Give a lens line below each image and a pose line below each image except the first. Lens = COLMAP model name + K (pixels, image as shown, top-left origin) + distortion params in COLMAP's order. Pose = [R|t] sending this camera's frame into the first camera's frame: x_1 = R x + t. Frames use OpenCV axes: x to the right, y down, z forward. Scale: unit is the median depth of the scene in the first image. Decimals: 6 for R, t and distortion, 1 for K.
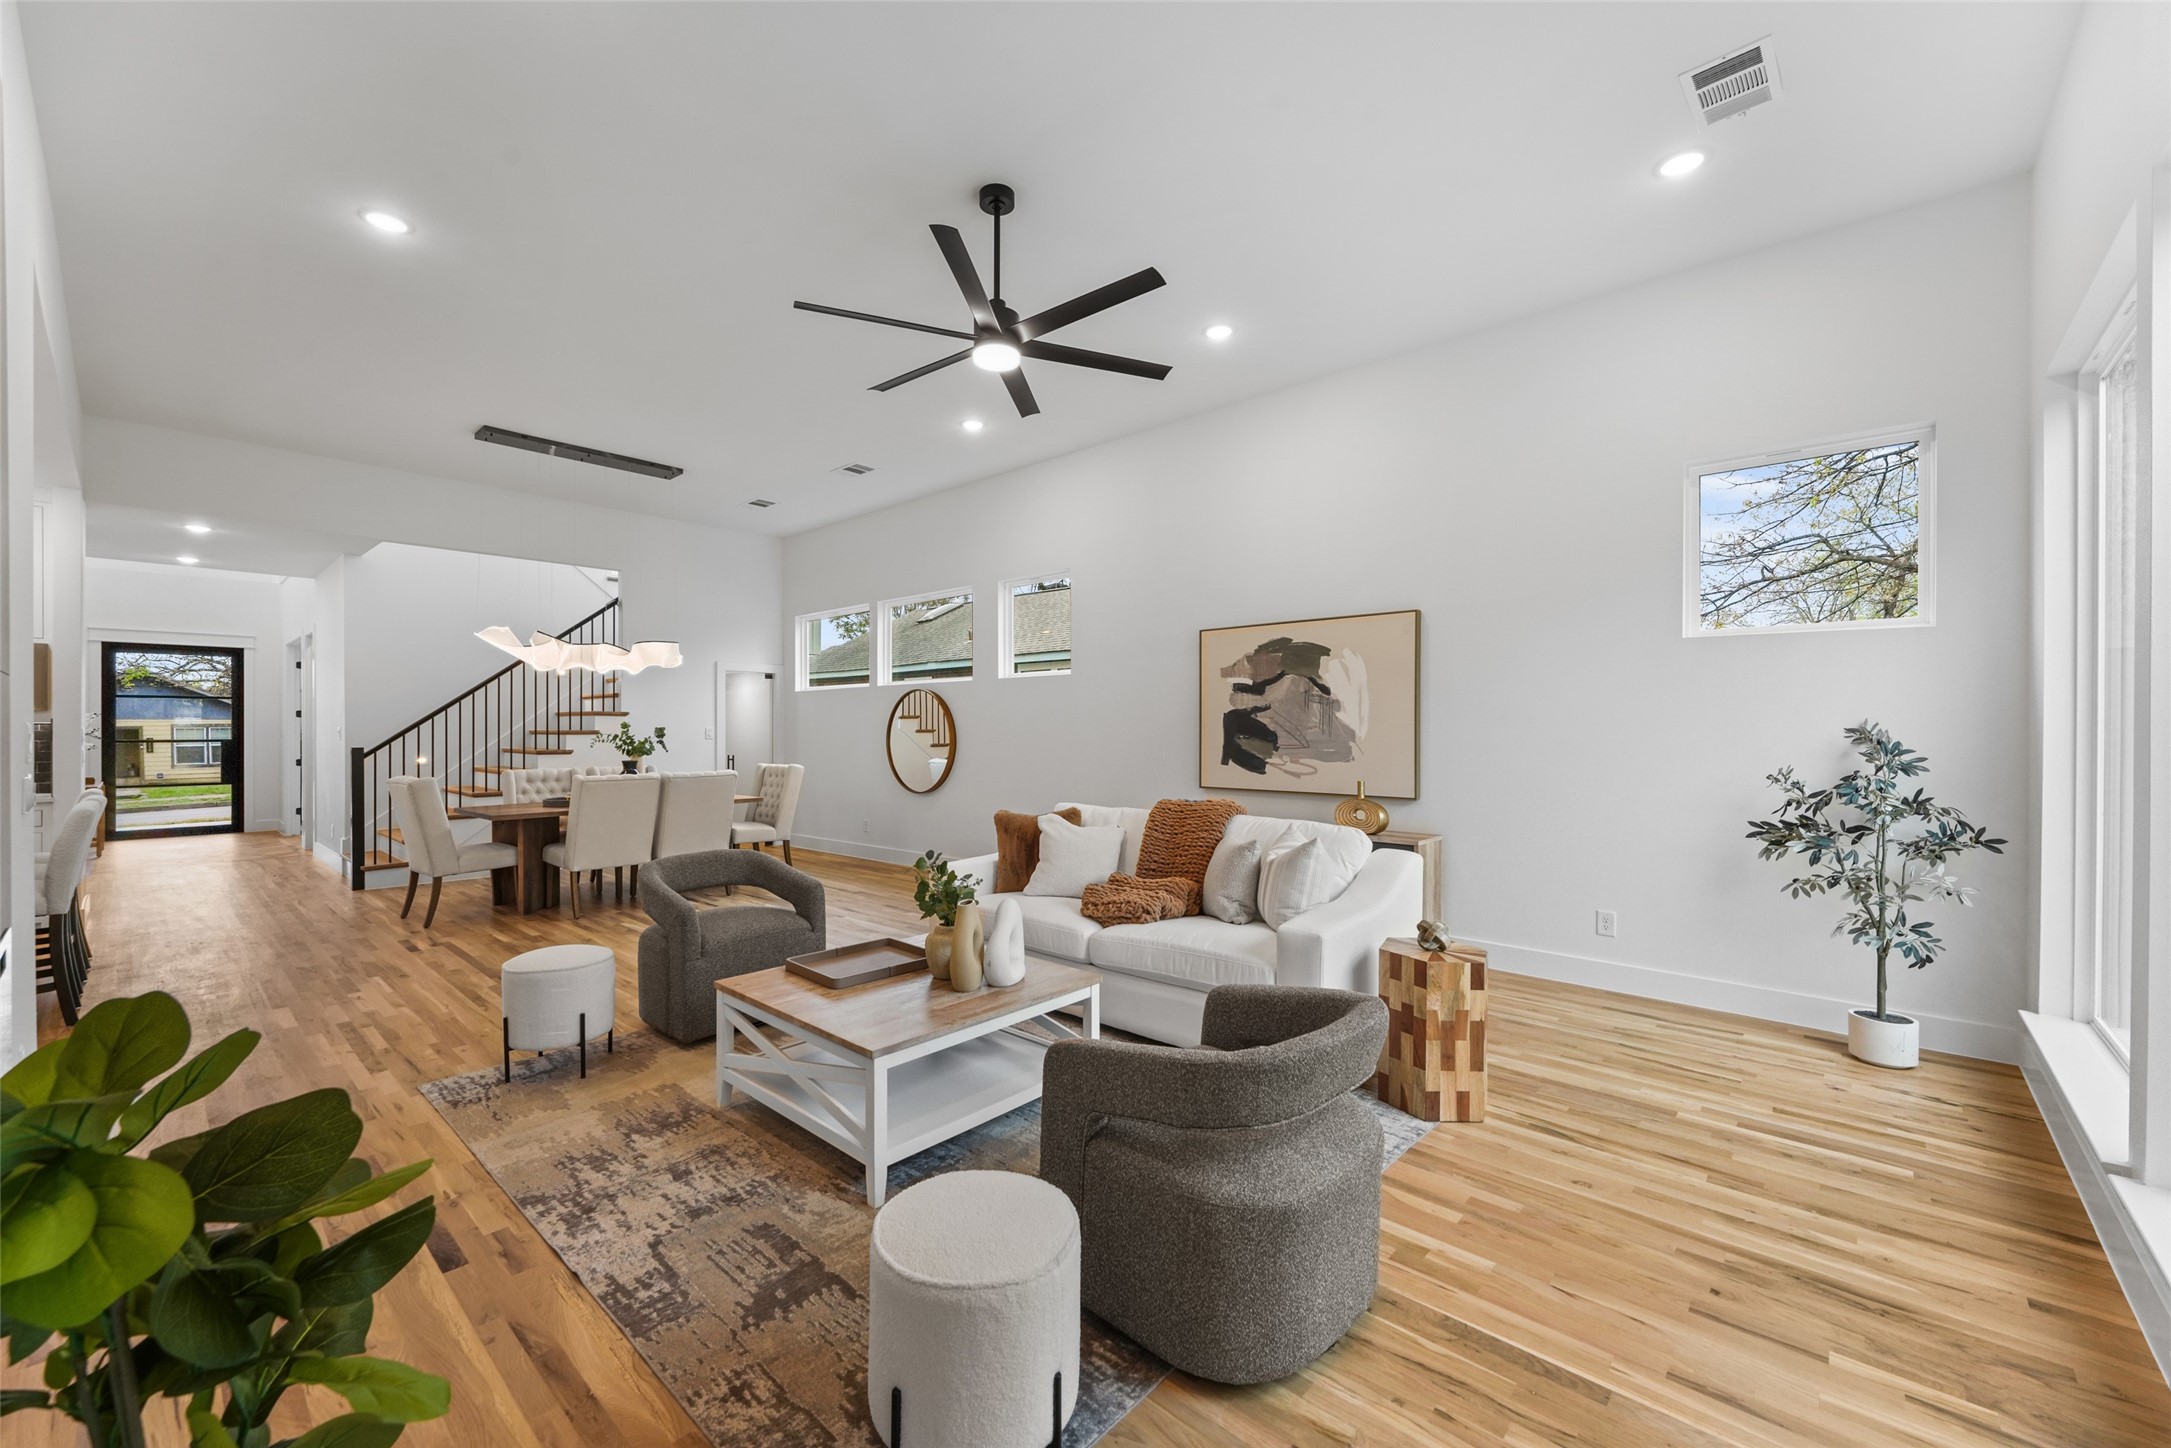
lens RADIAL K [[863.7, 0, 1074.7], [0, 863.7, 723.6], [0, 0, 1]] dist [-0.001483, -0.000637]
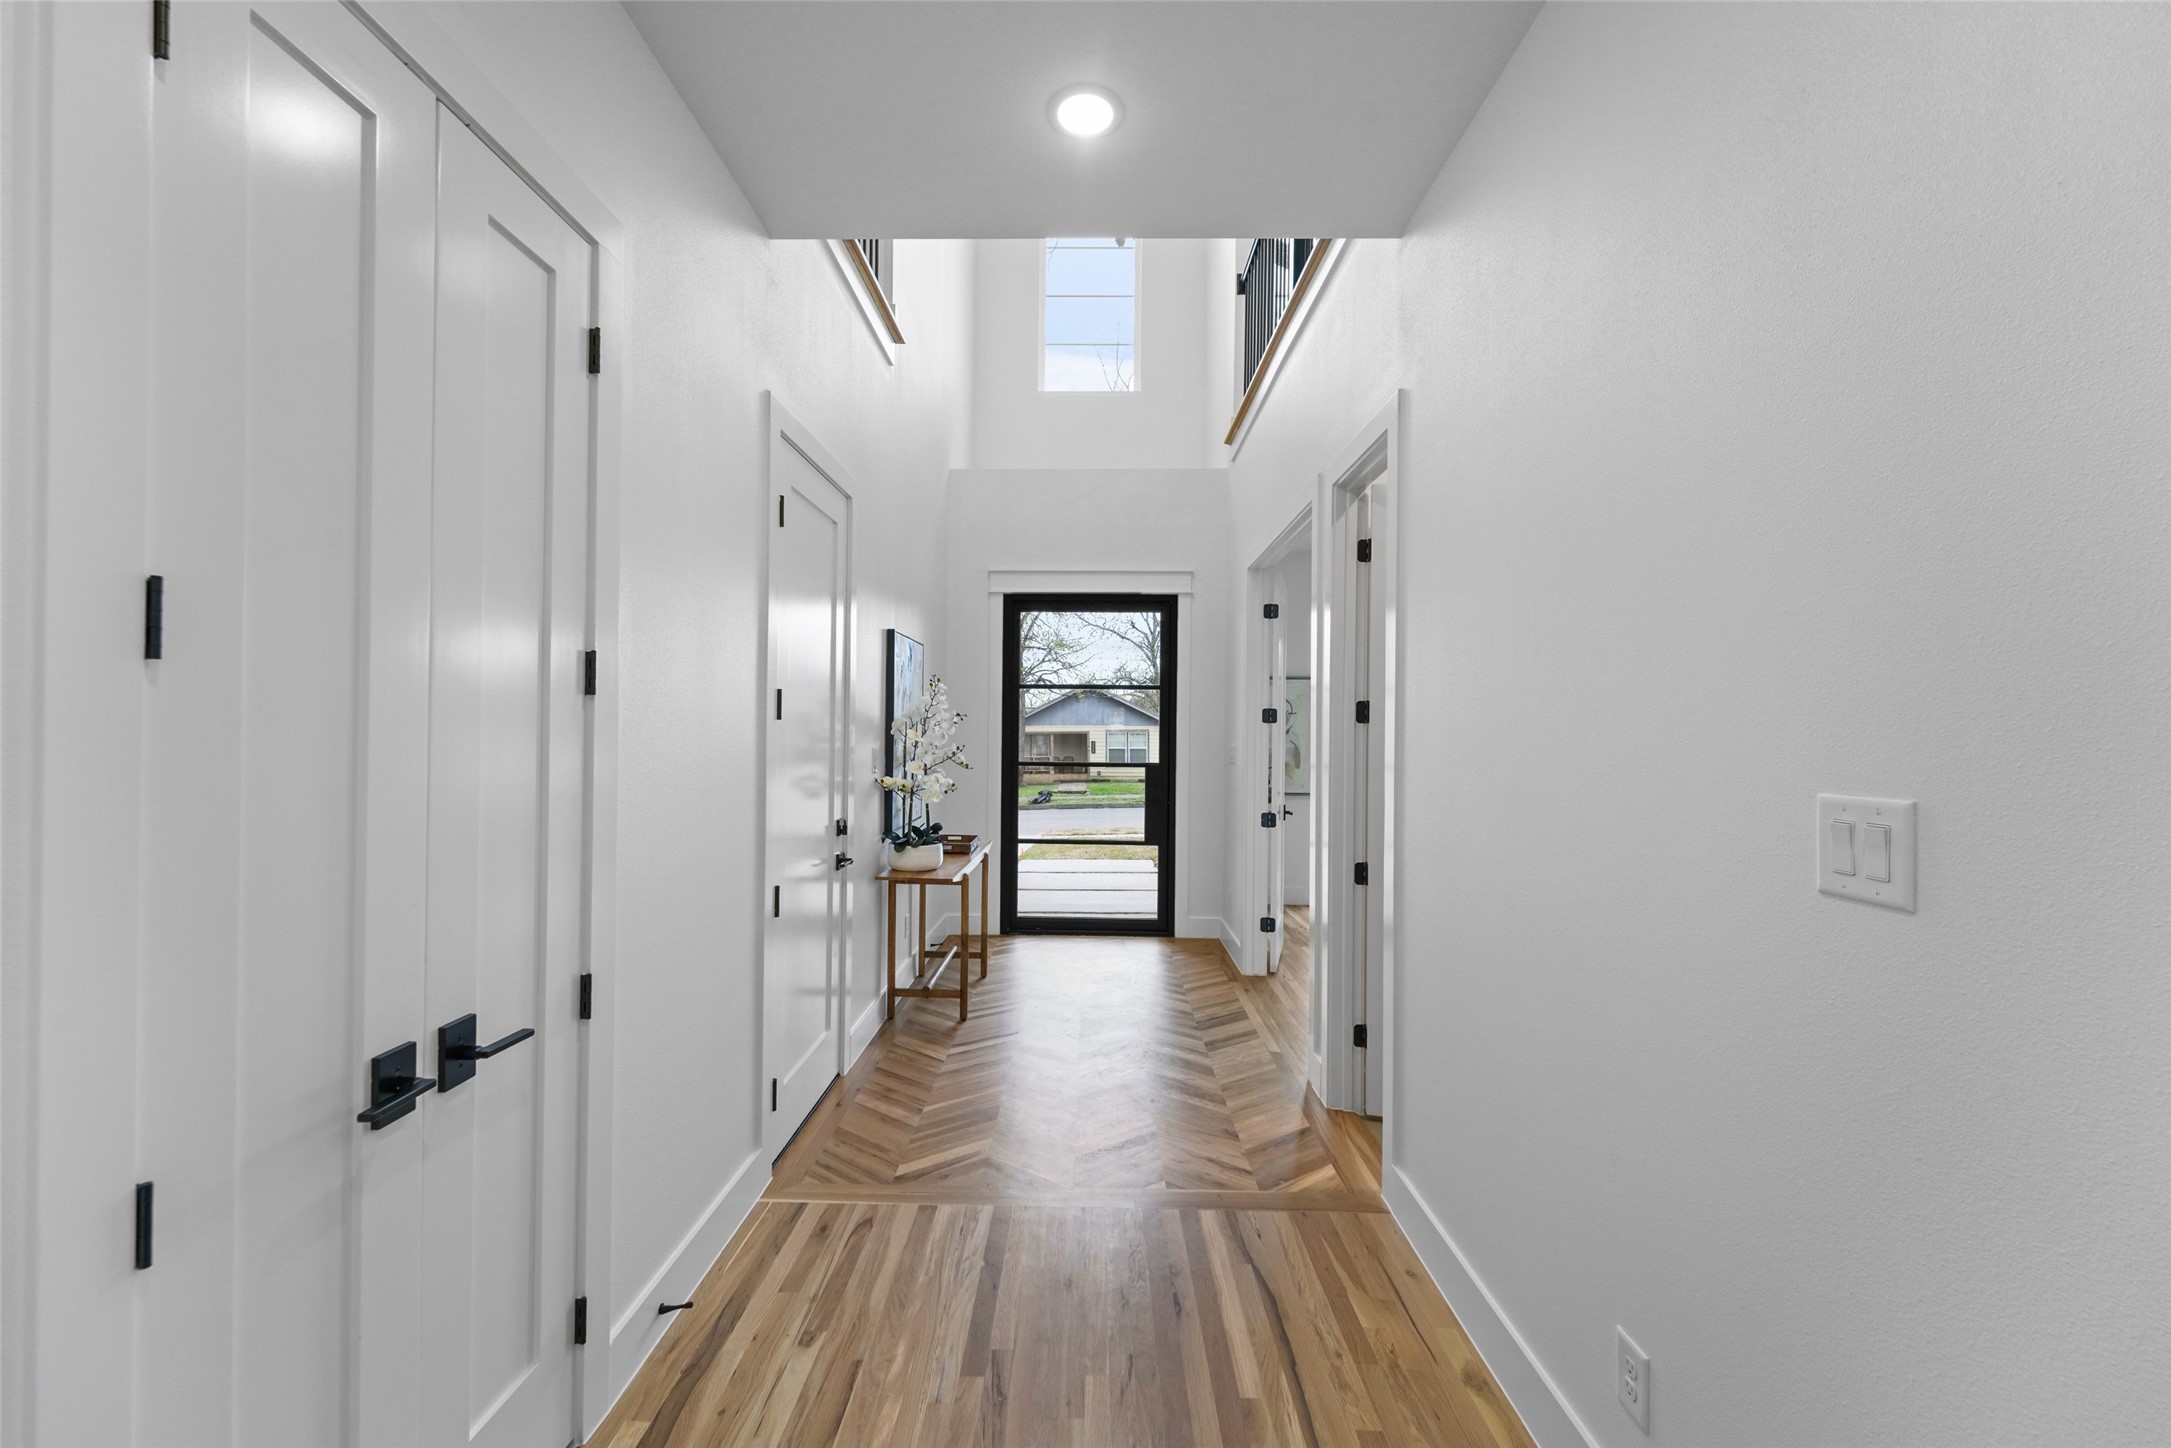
lens RADIAL K [[863.7, 0, 1074.7], [0, 863.7, 723.6], [0, 0, 1]] dist [-0.001483, -0.000637]
pose [[0.655084, 0.005650, -0.755535, -0.601091], [-0.013153, 0.999906, -0.003927, -0.003926], [0.755442, 0.012510, 0.655096, 0.601926]]
